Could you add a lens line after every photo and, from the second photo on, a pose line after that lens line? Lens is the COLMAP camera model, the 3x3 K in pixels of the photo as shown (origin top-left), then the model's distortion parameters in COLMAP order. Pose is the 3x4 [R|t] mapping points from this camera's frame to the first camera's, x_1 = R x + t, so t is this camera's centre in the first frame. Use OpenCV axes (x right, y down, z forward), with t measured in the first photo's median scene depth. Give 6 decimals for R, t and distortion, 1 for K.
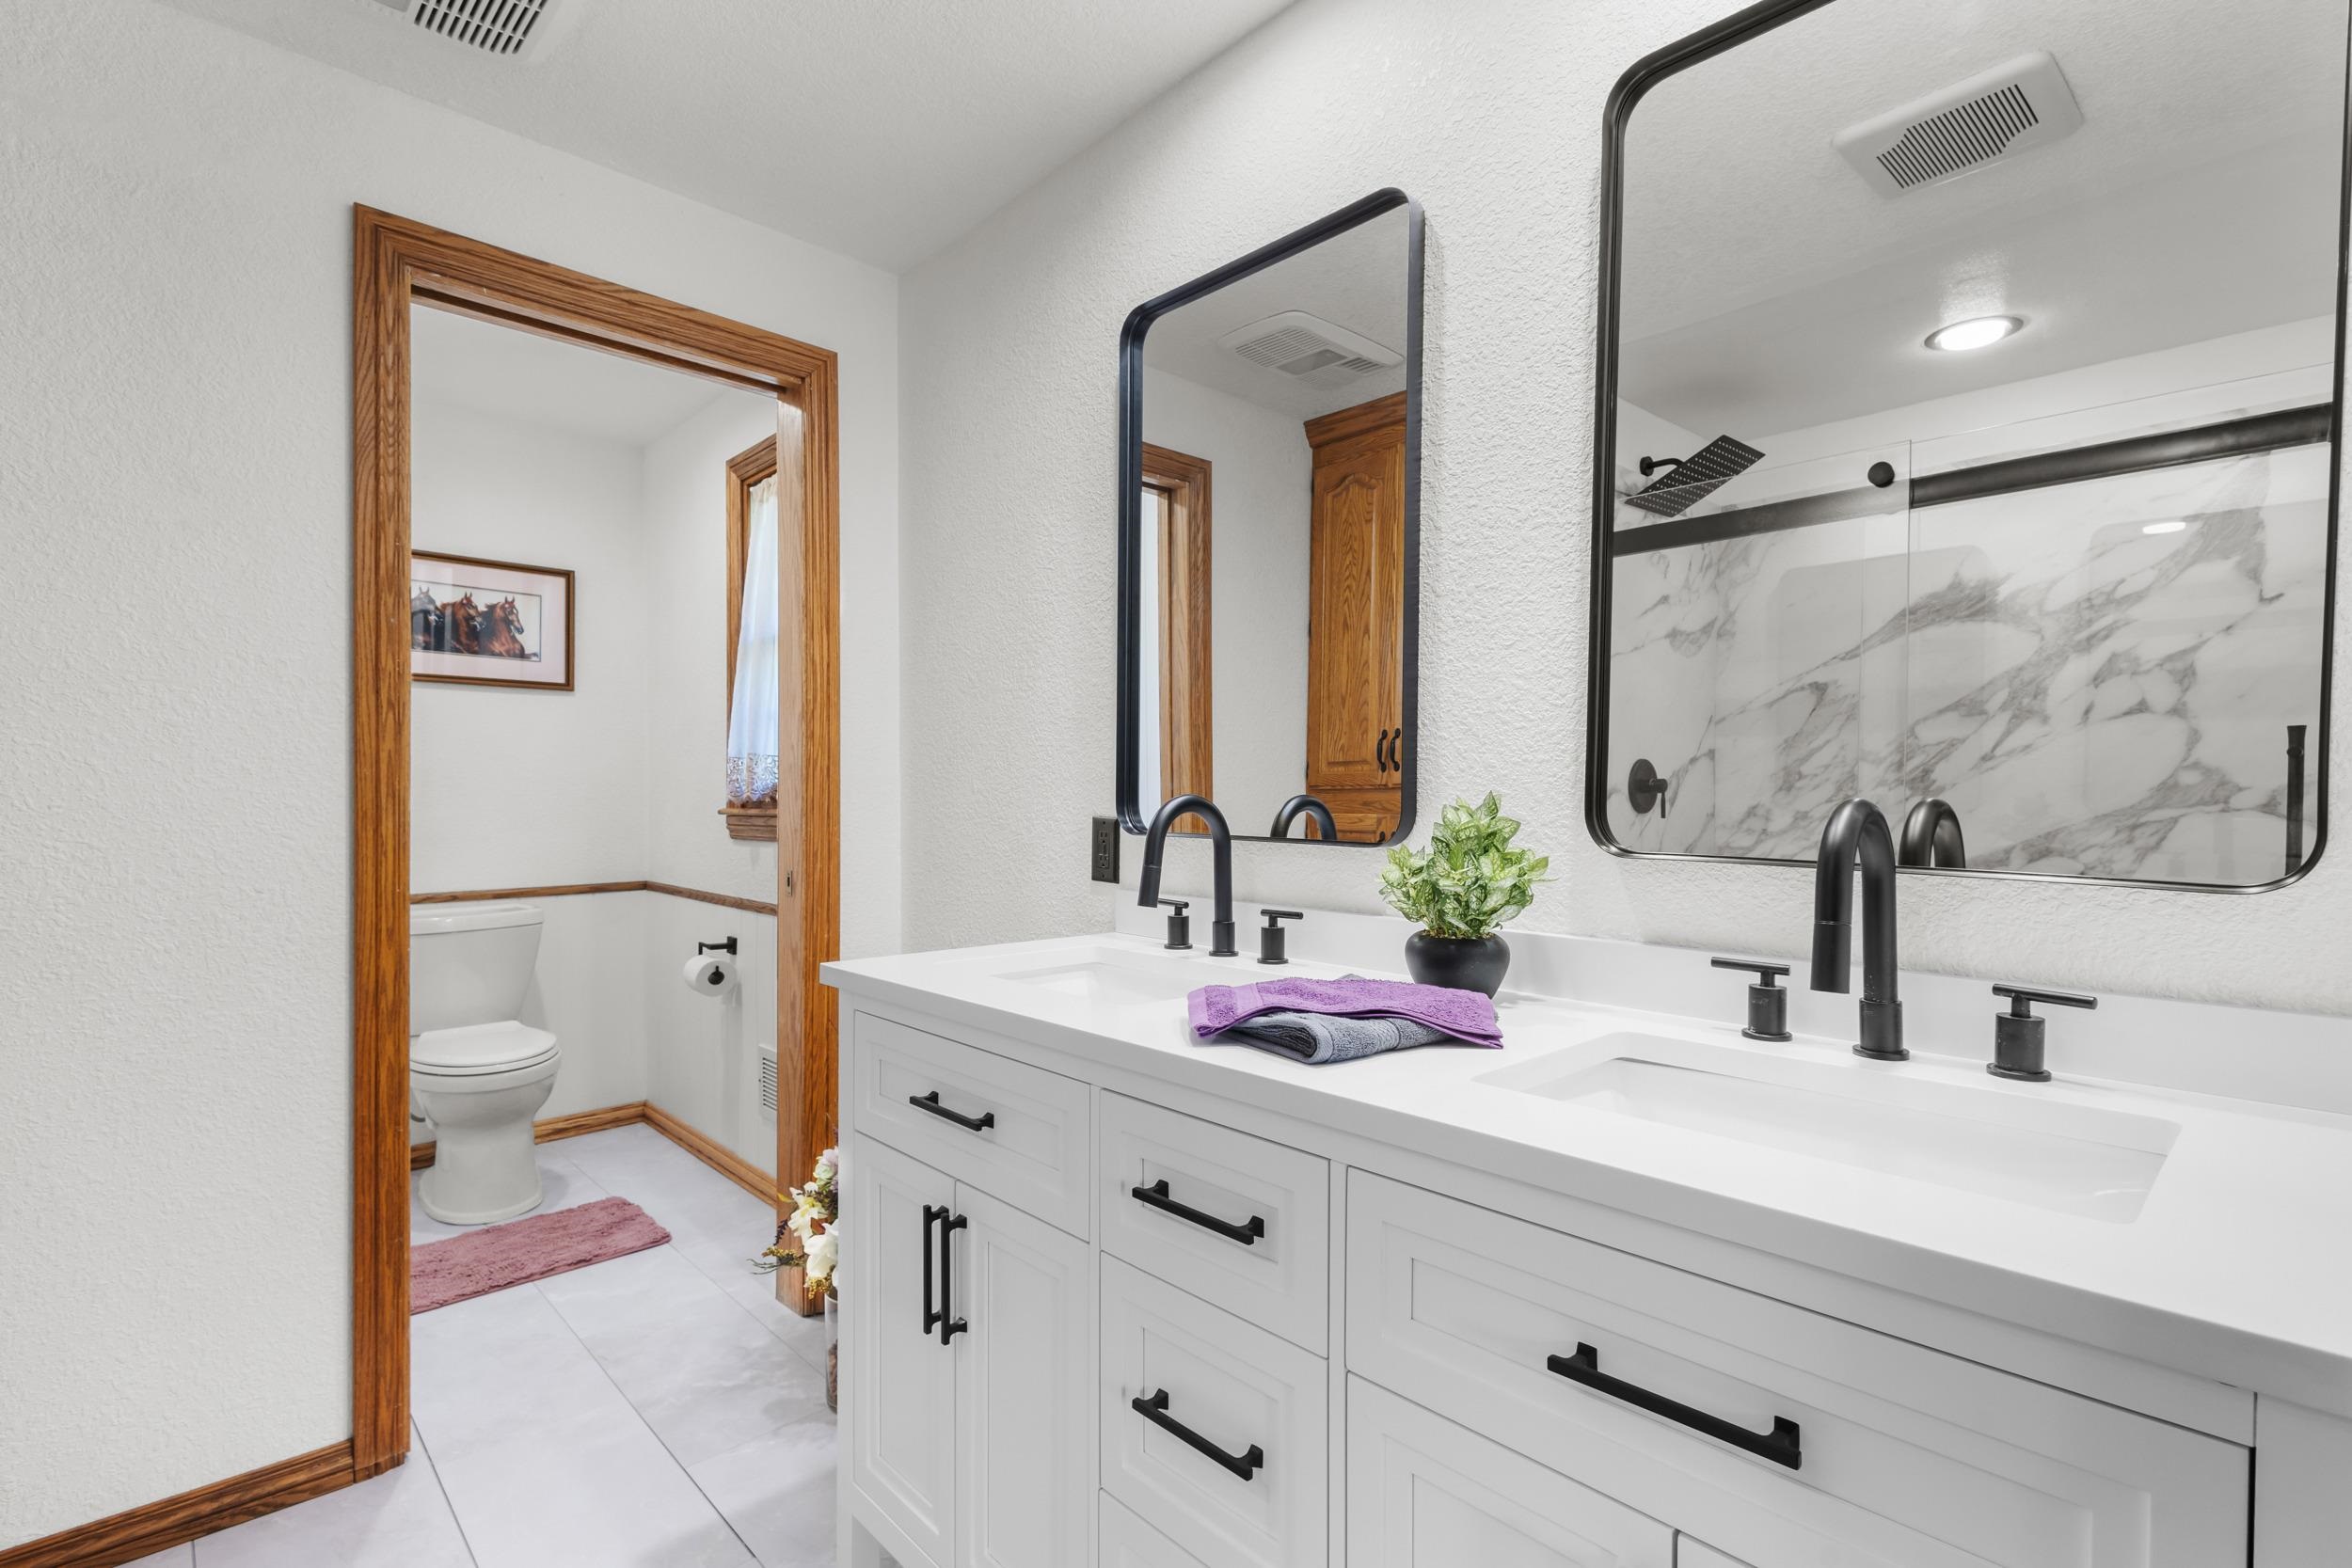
lens RADIAL K [[1093.6, 0, 1167.9], [0, 1093.6, 812.3], [0, 0, 1]] dist [0.009024, -0.000929]
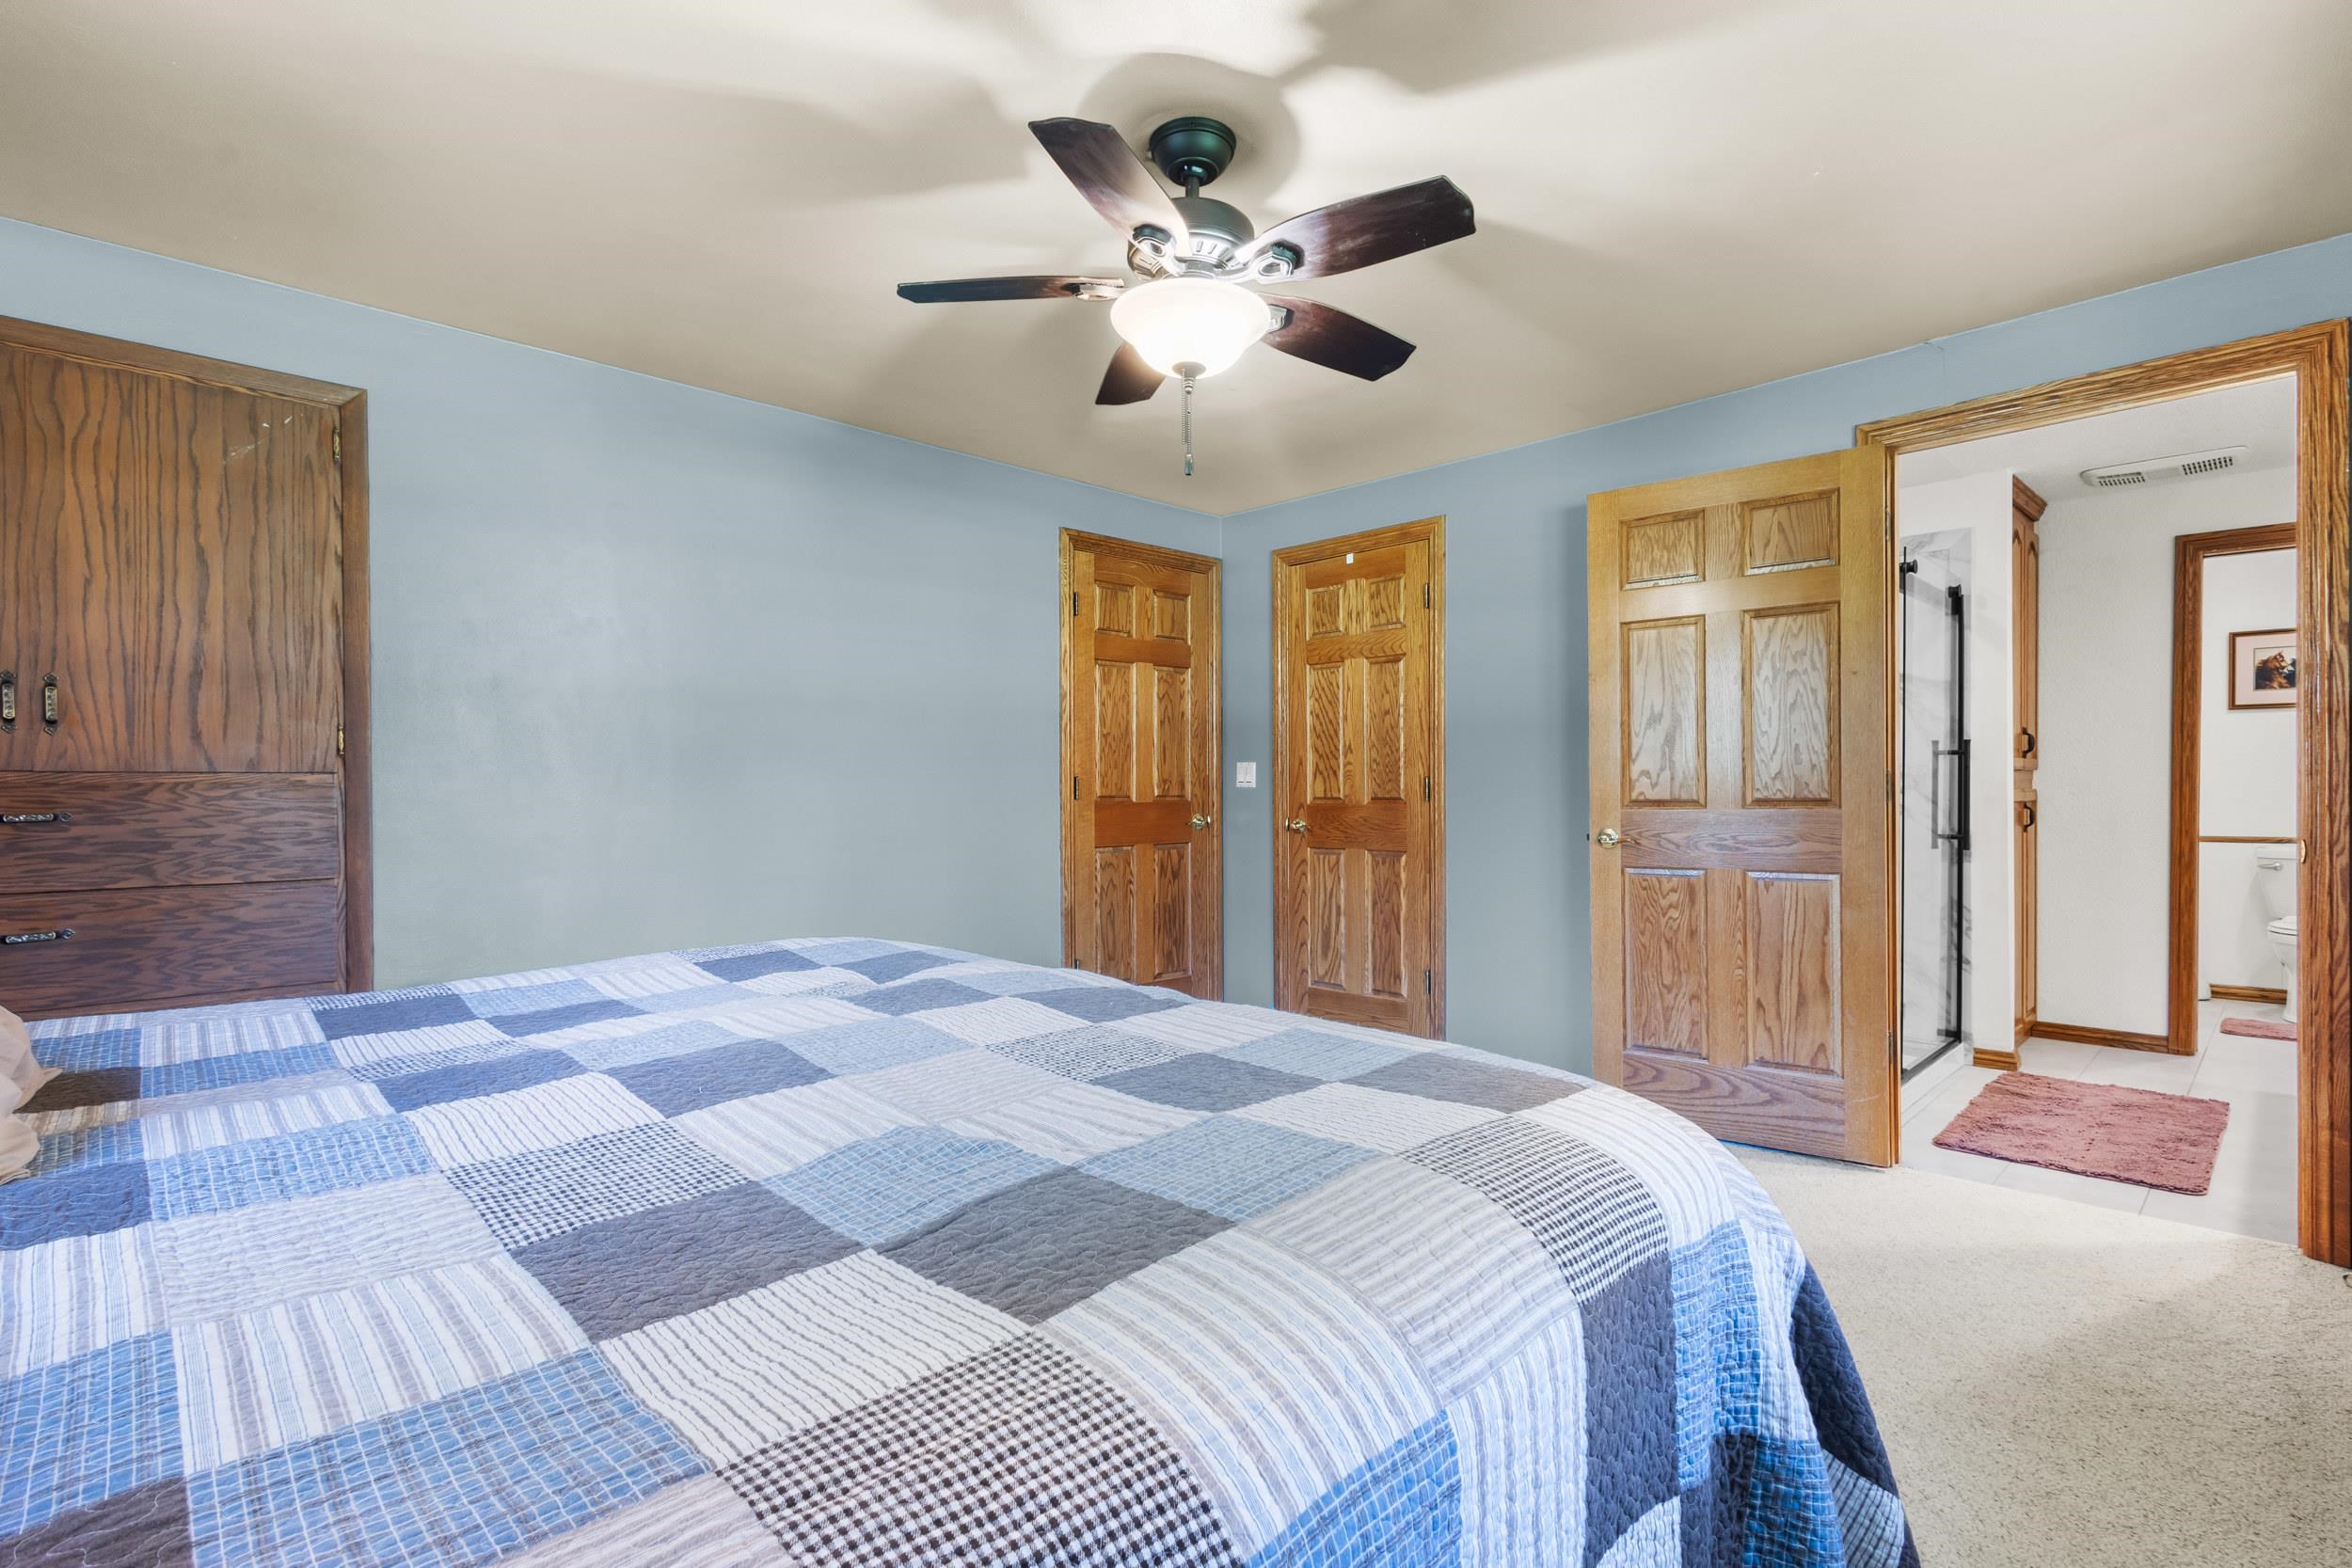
lens RADIAL K [[1093.6, 0, 1178.7], [0, 1093.6, 797.3], [0, 0, 1]] dist [0.009024, -0.000929]
pose [[0.009743, 0.006238, -0.999933, 1.687688], [-0.011864, 0.999911, 0.006122, 0.045238], [0.999882, 0.011804, 0.009816, -1.235095]]
